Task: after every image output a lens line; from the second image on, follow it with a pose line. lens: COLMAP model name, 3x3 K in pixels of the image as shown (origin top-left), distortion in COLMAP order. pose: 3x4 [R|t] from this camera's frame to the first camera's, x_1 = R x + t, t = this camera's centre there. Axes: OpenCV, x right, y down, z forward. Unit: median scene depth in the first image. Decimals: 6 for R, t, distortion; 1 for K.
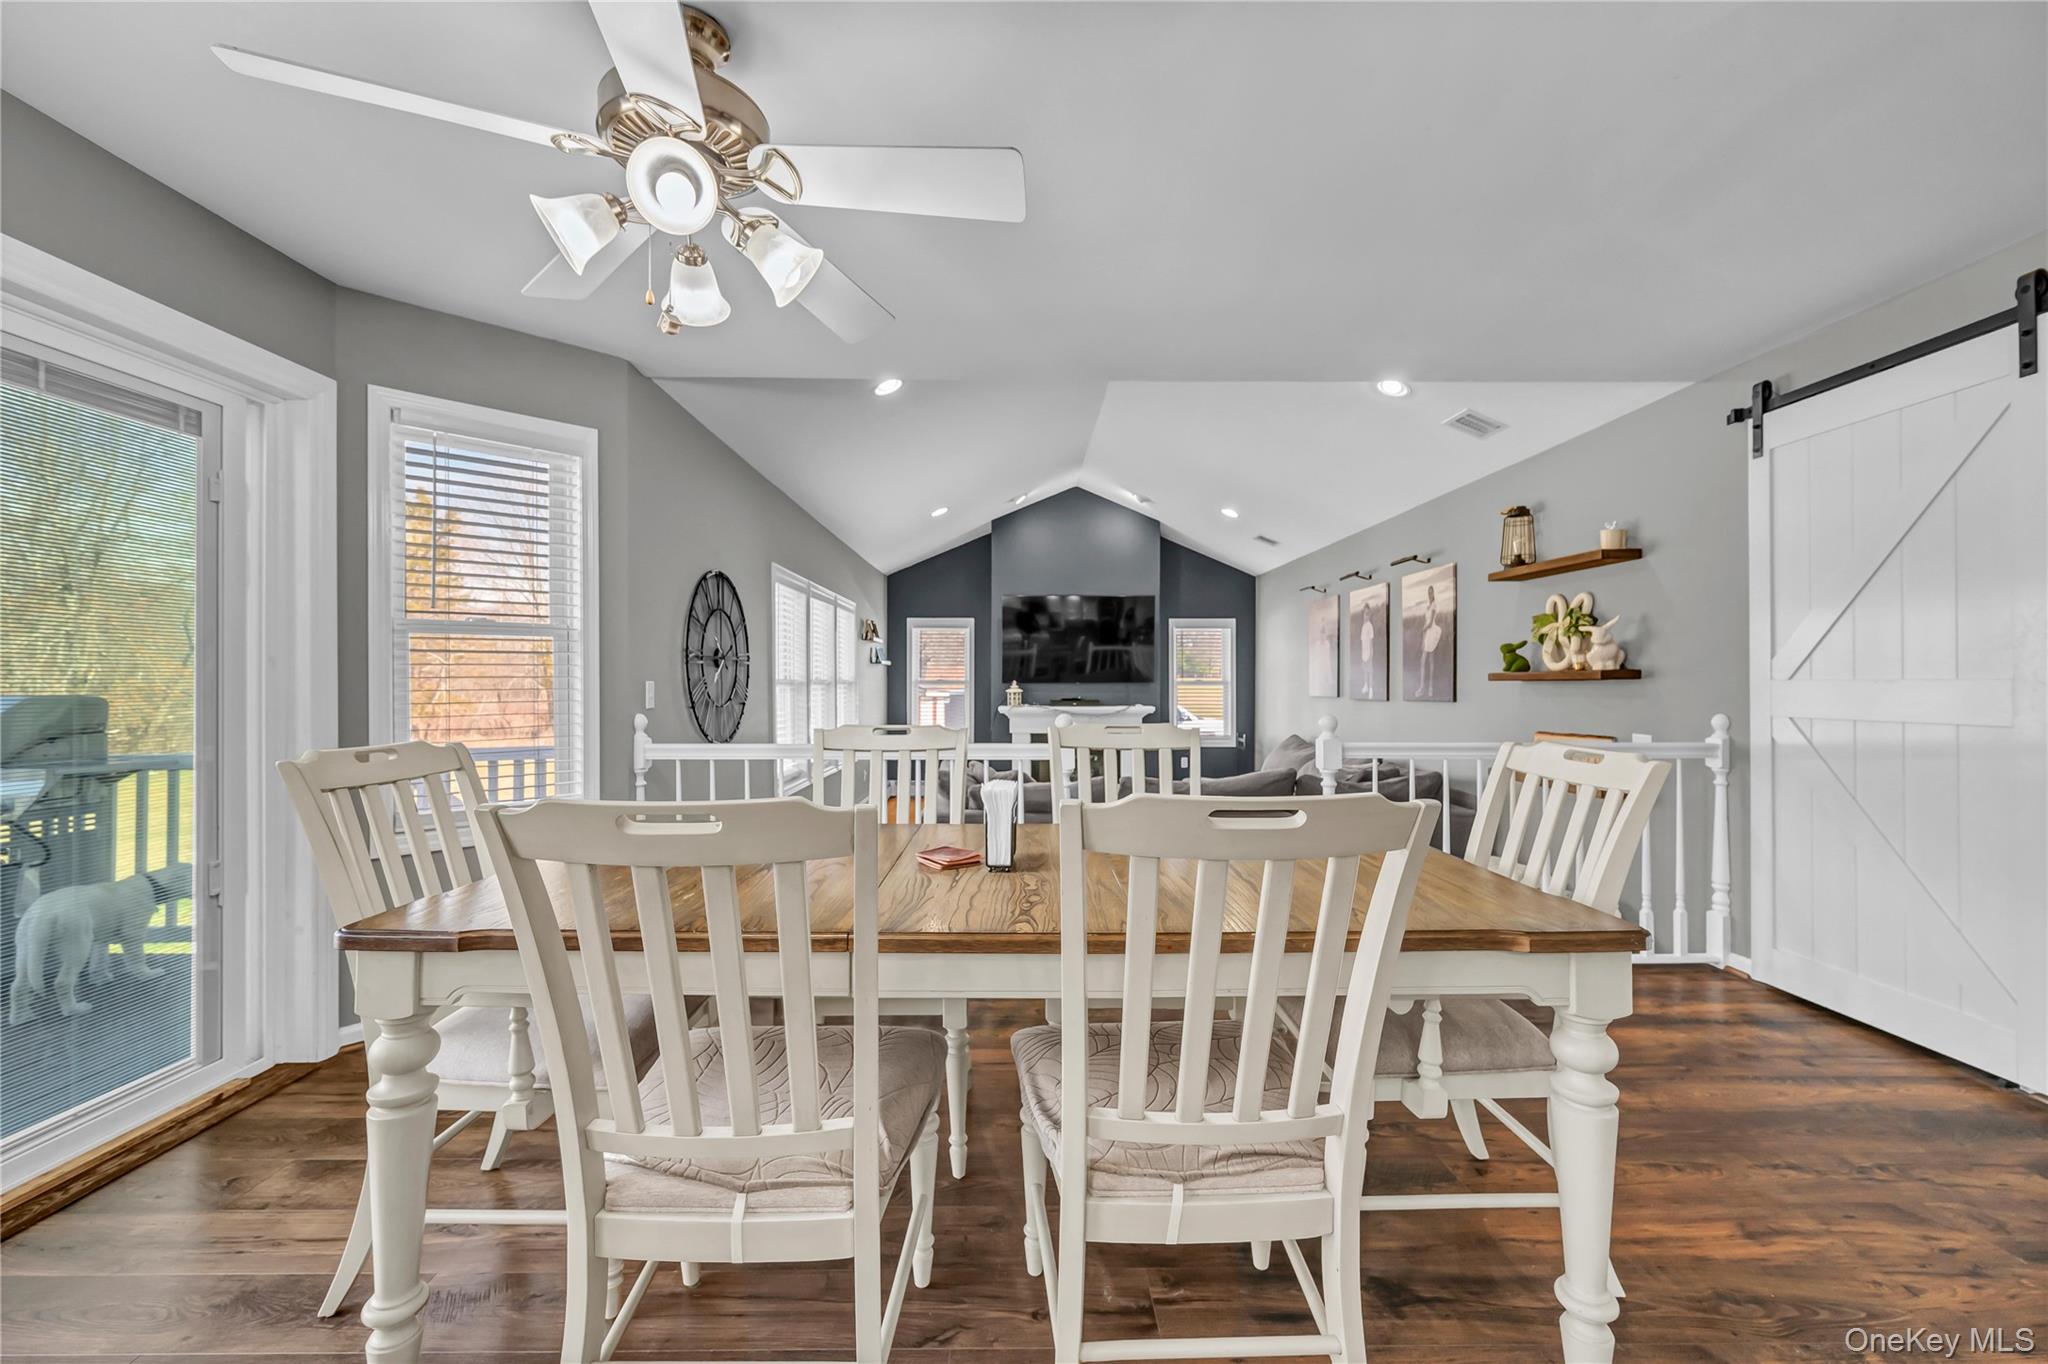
lens RADIAL K [[817.9, 0, 1025.3], [0, 817.9, 673.2], [0, 0, 1]] dist [-0.001859, -0.000391]
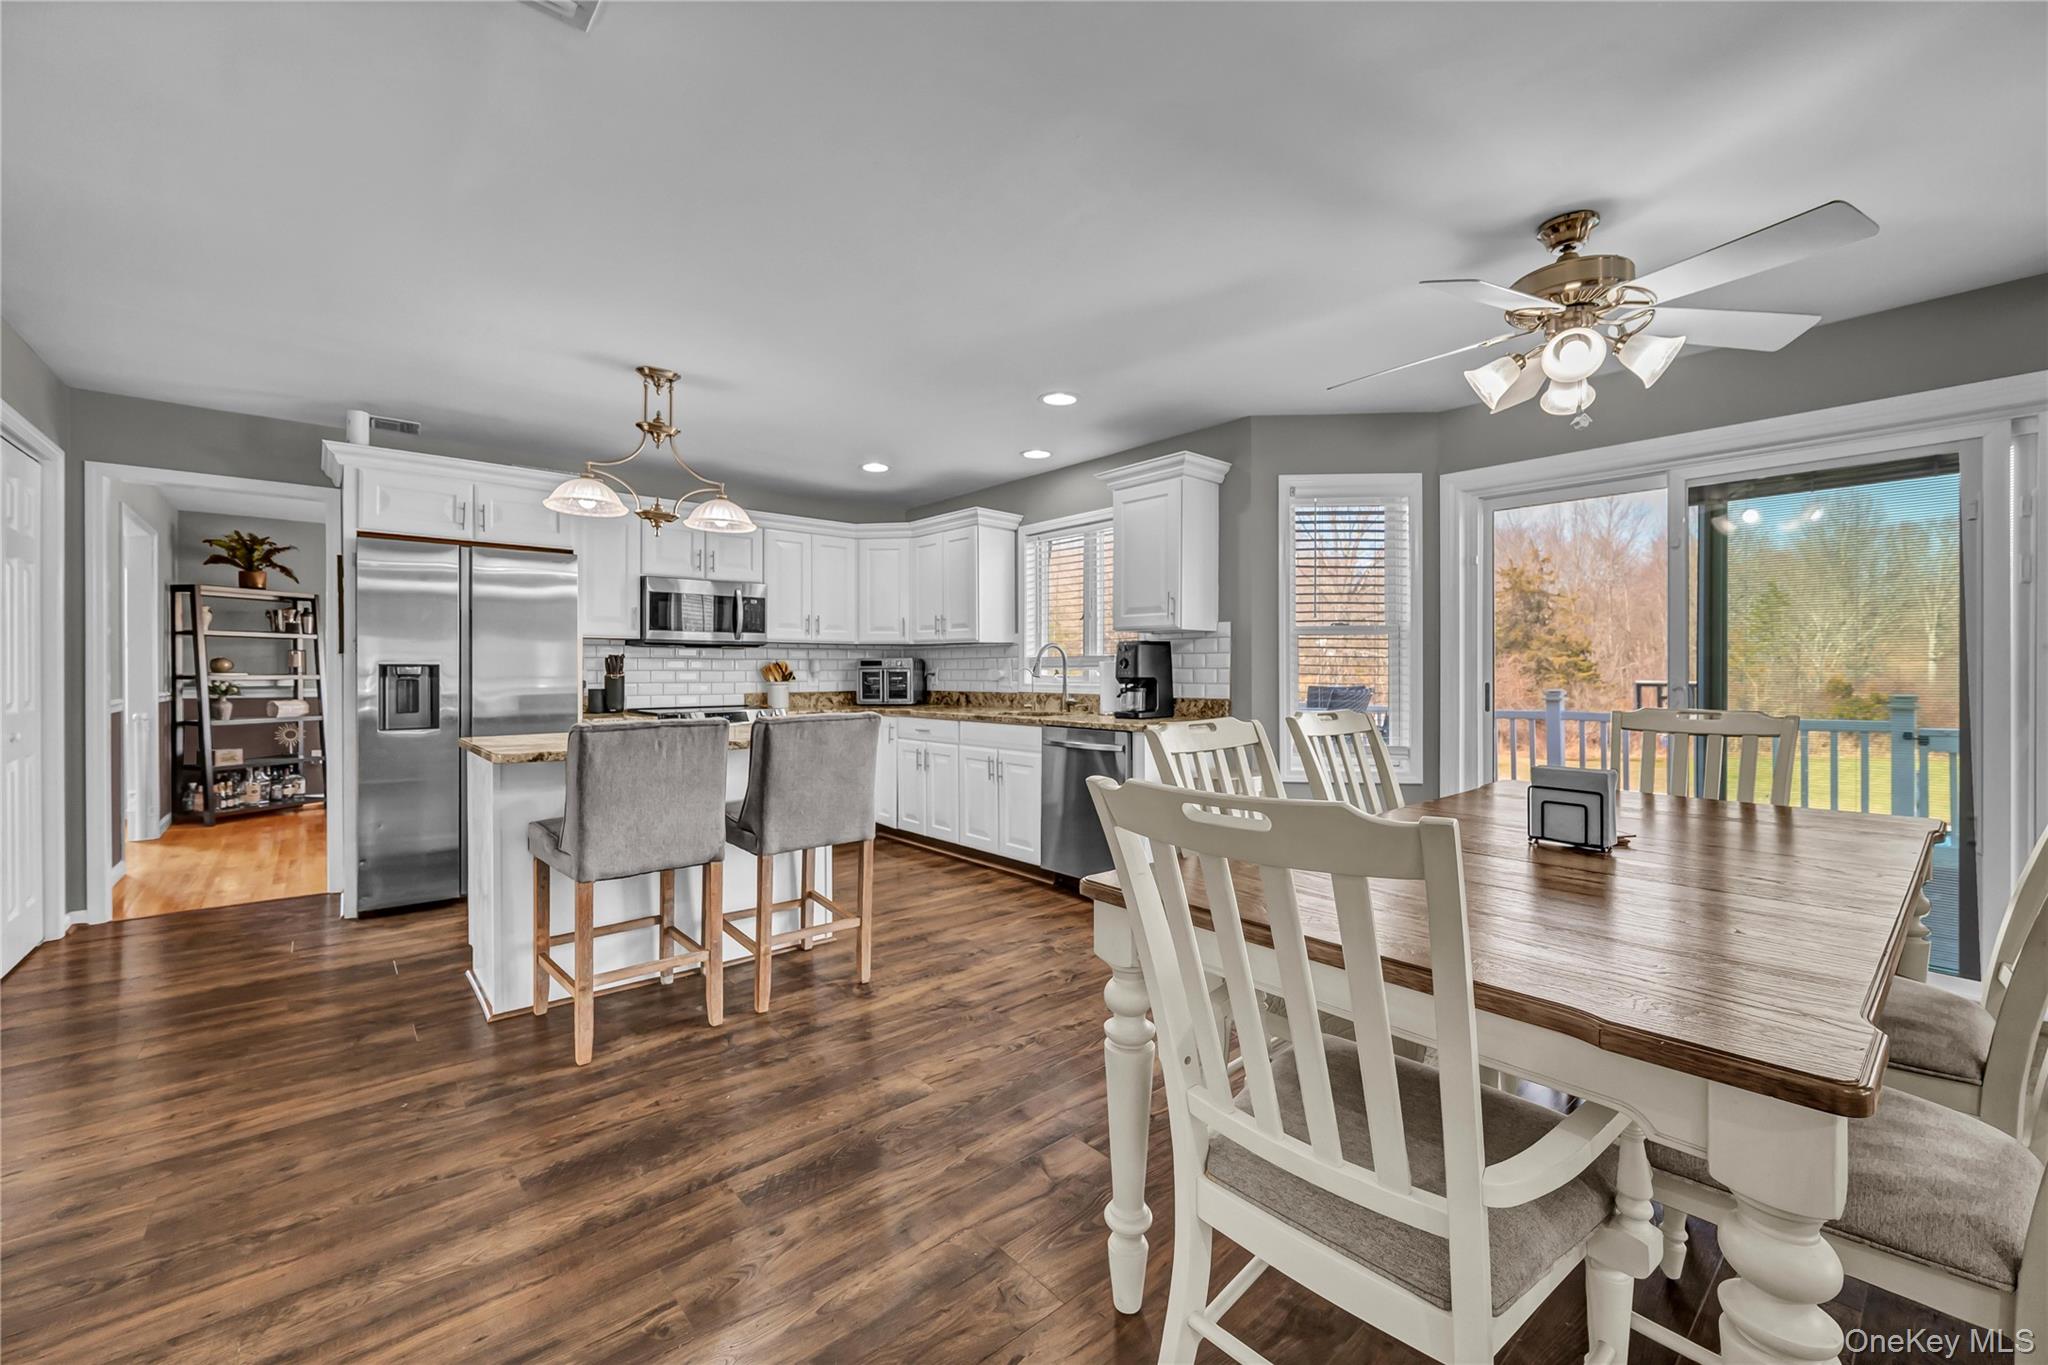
lens RADIAL K [[817.9, 0, 1025.3], [0, 817.9, 673.7], [0, 0, 1]] dist [-0.001859, -0.000391]
pose [[-0.765173, 0.001312, -0.643823, 0.222813], [0.006184, 0.999967, -0.005312, 0.003978], [0.643795, -0.008045, -0.765156, 0.259073]]
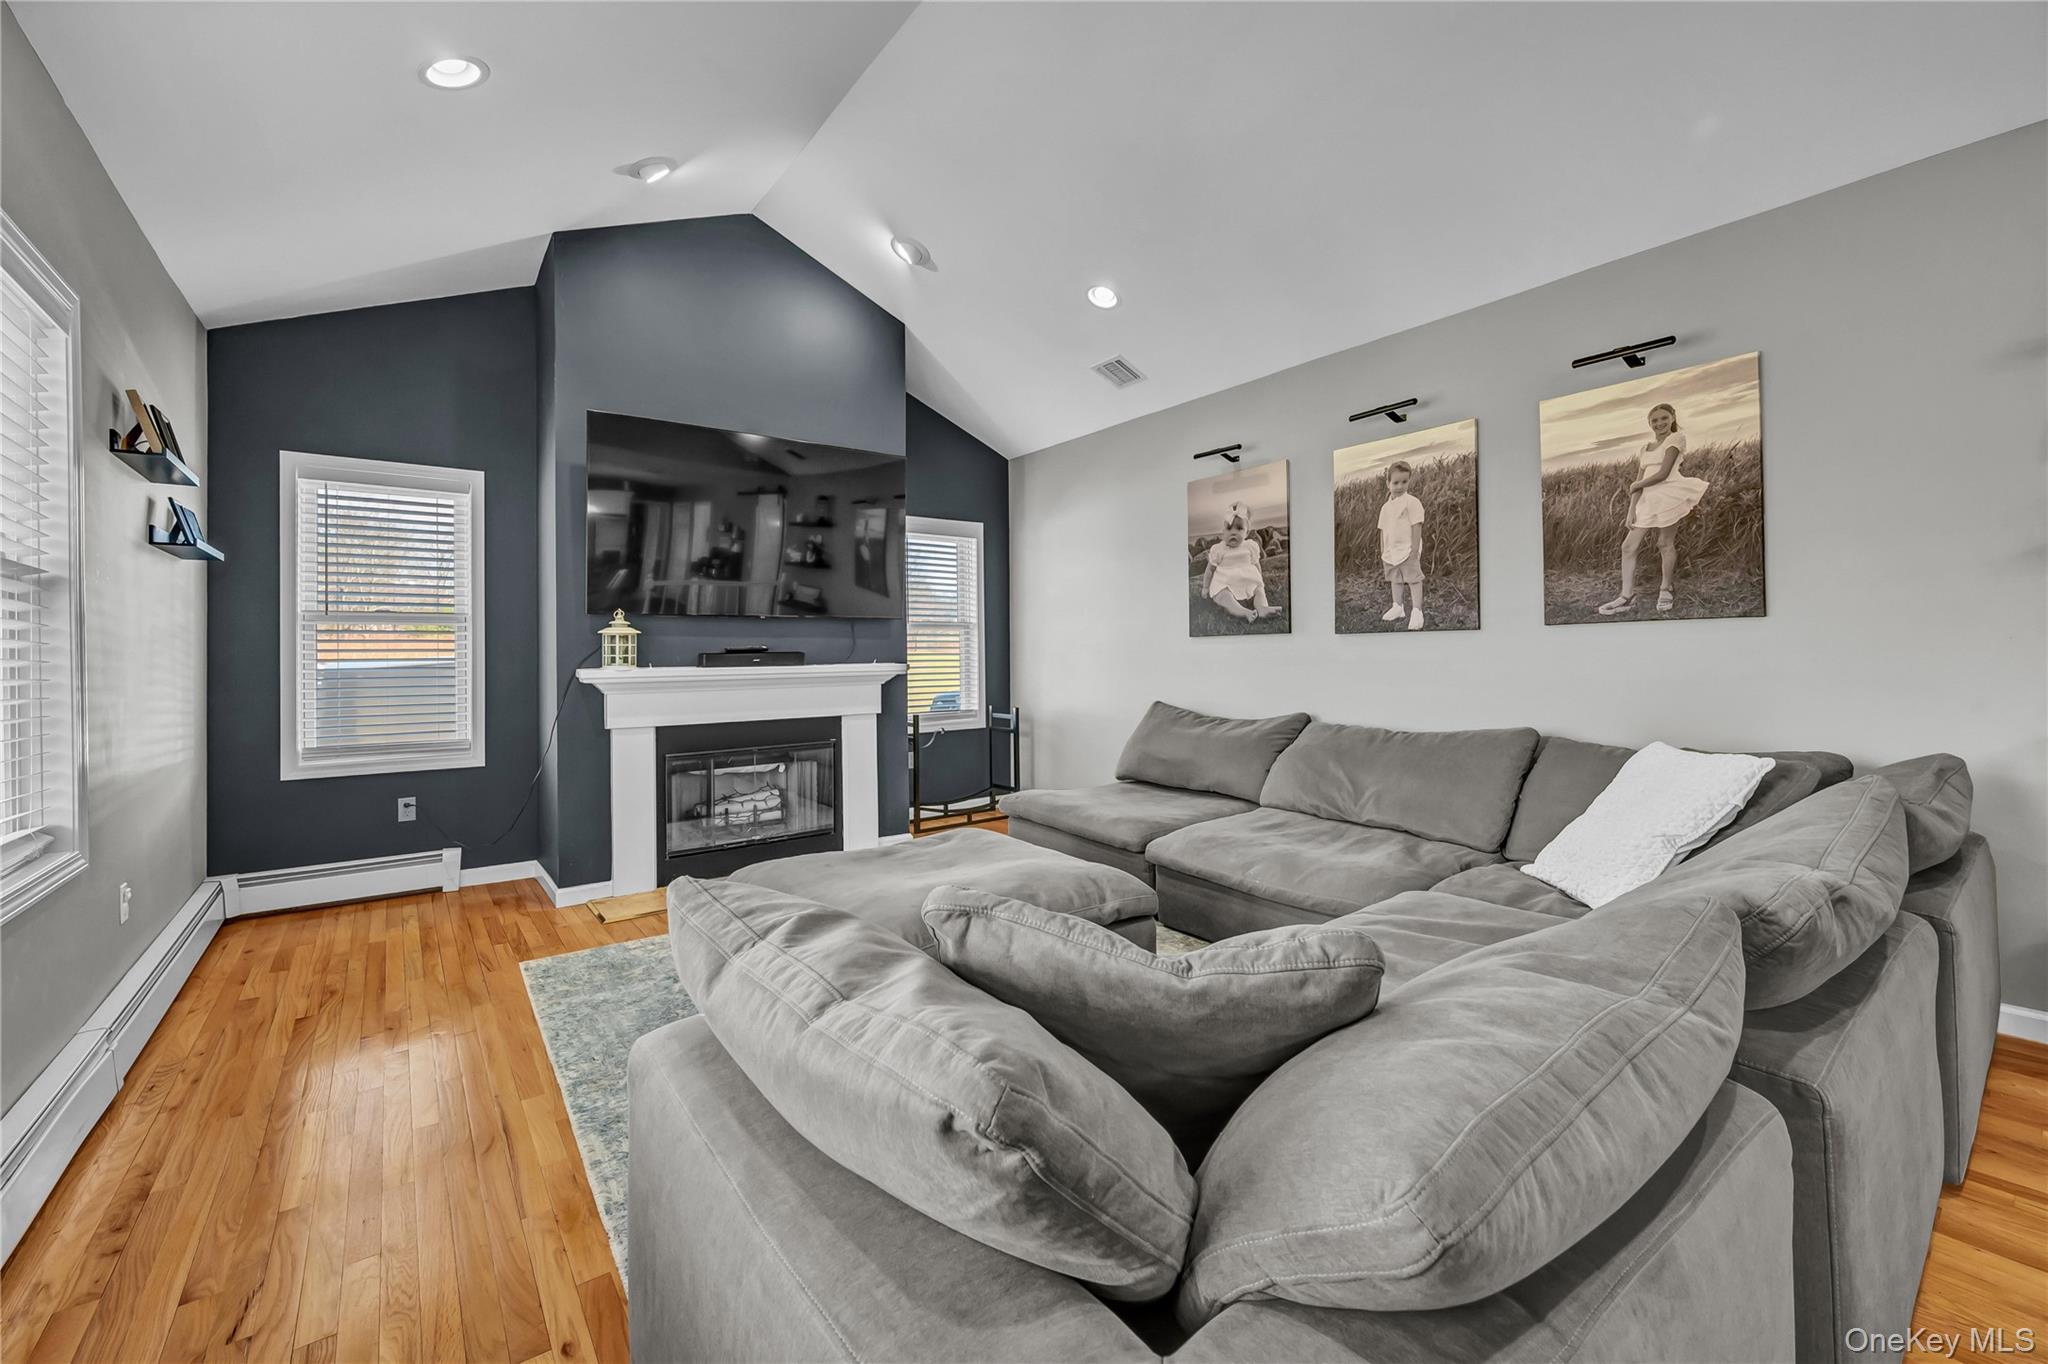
lens RADIAL K [[828.2, 0, 1027.7], [0, 828.2, 647.8], [0, 0, 1]] dist [-0.000579, -0.000130]
pose [[0.800906, -0.006654, 0.598753, -0.105291], [0.007828, 0.999969, 0.000642, 0.031522], [-0.598738, 0.004173, 0.800934, 0.520794]]
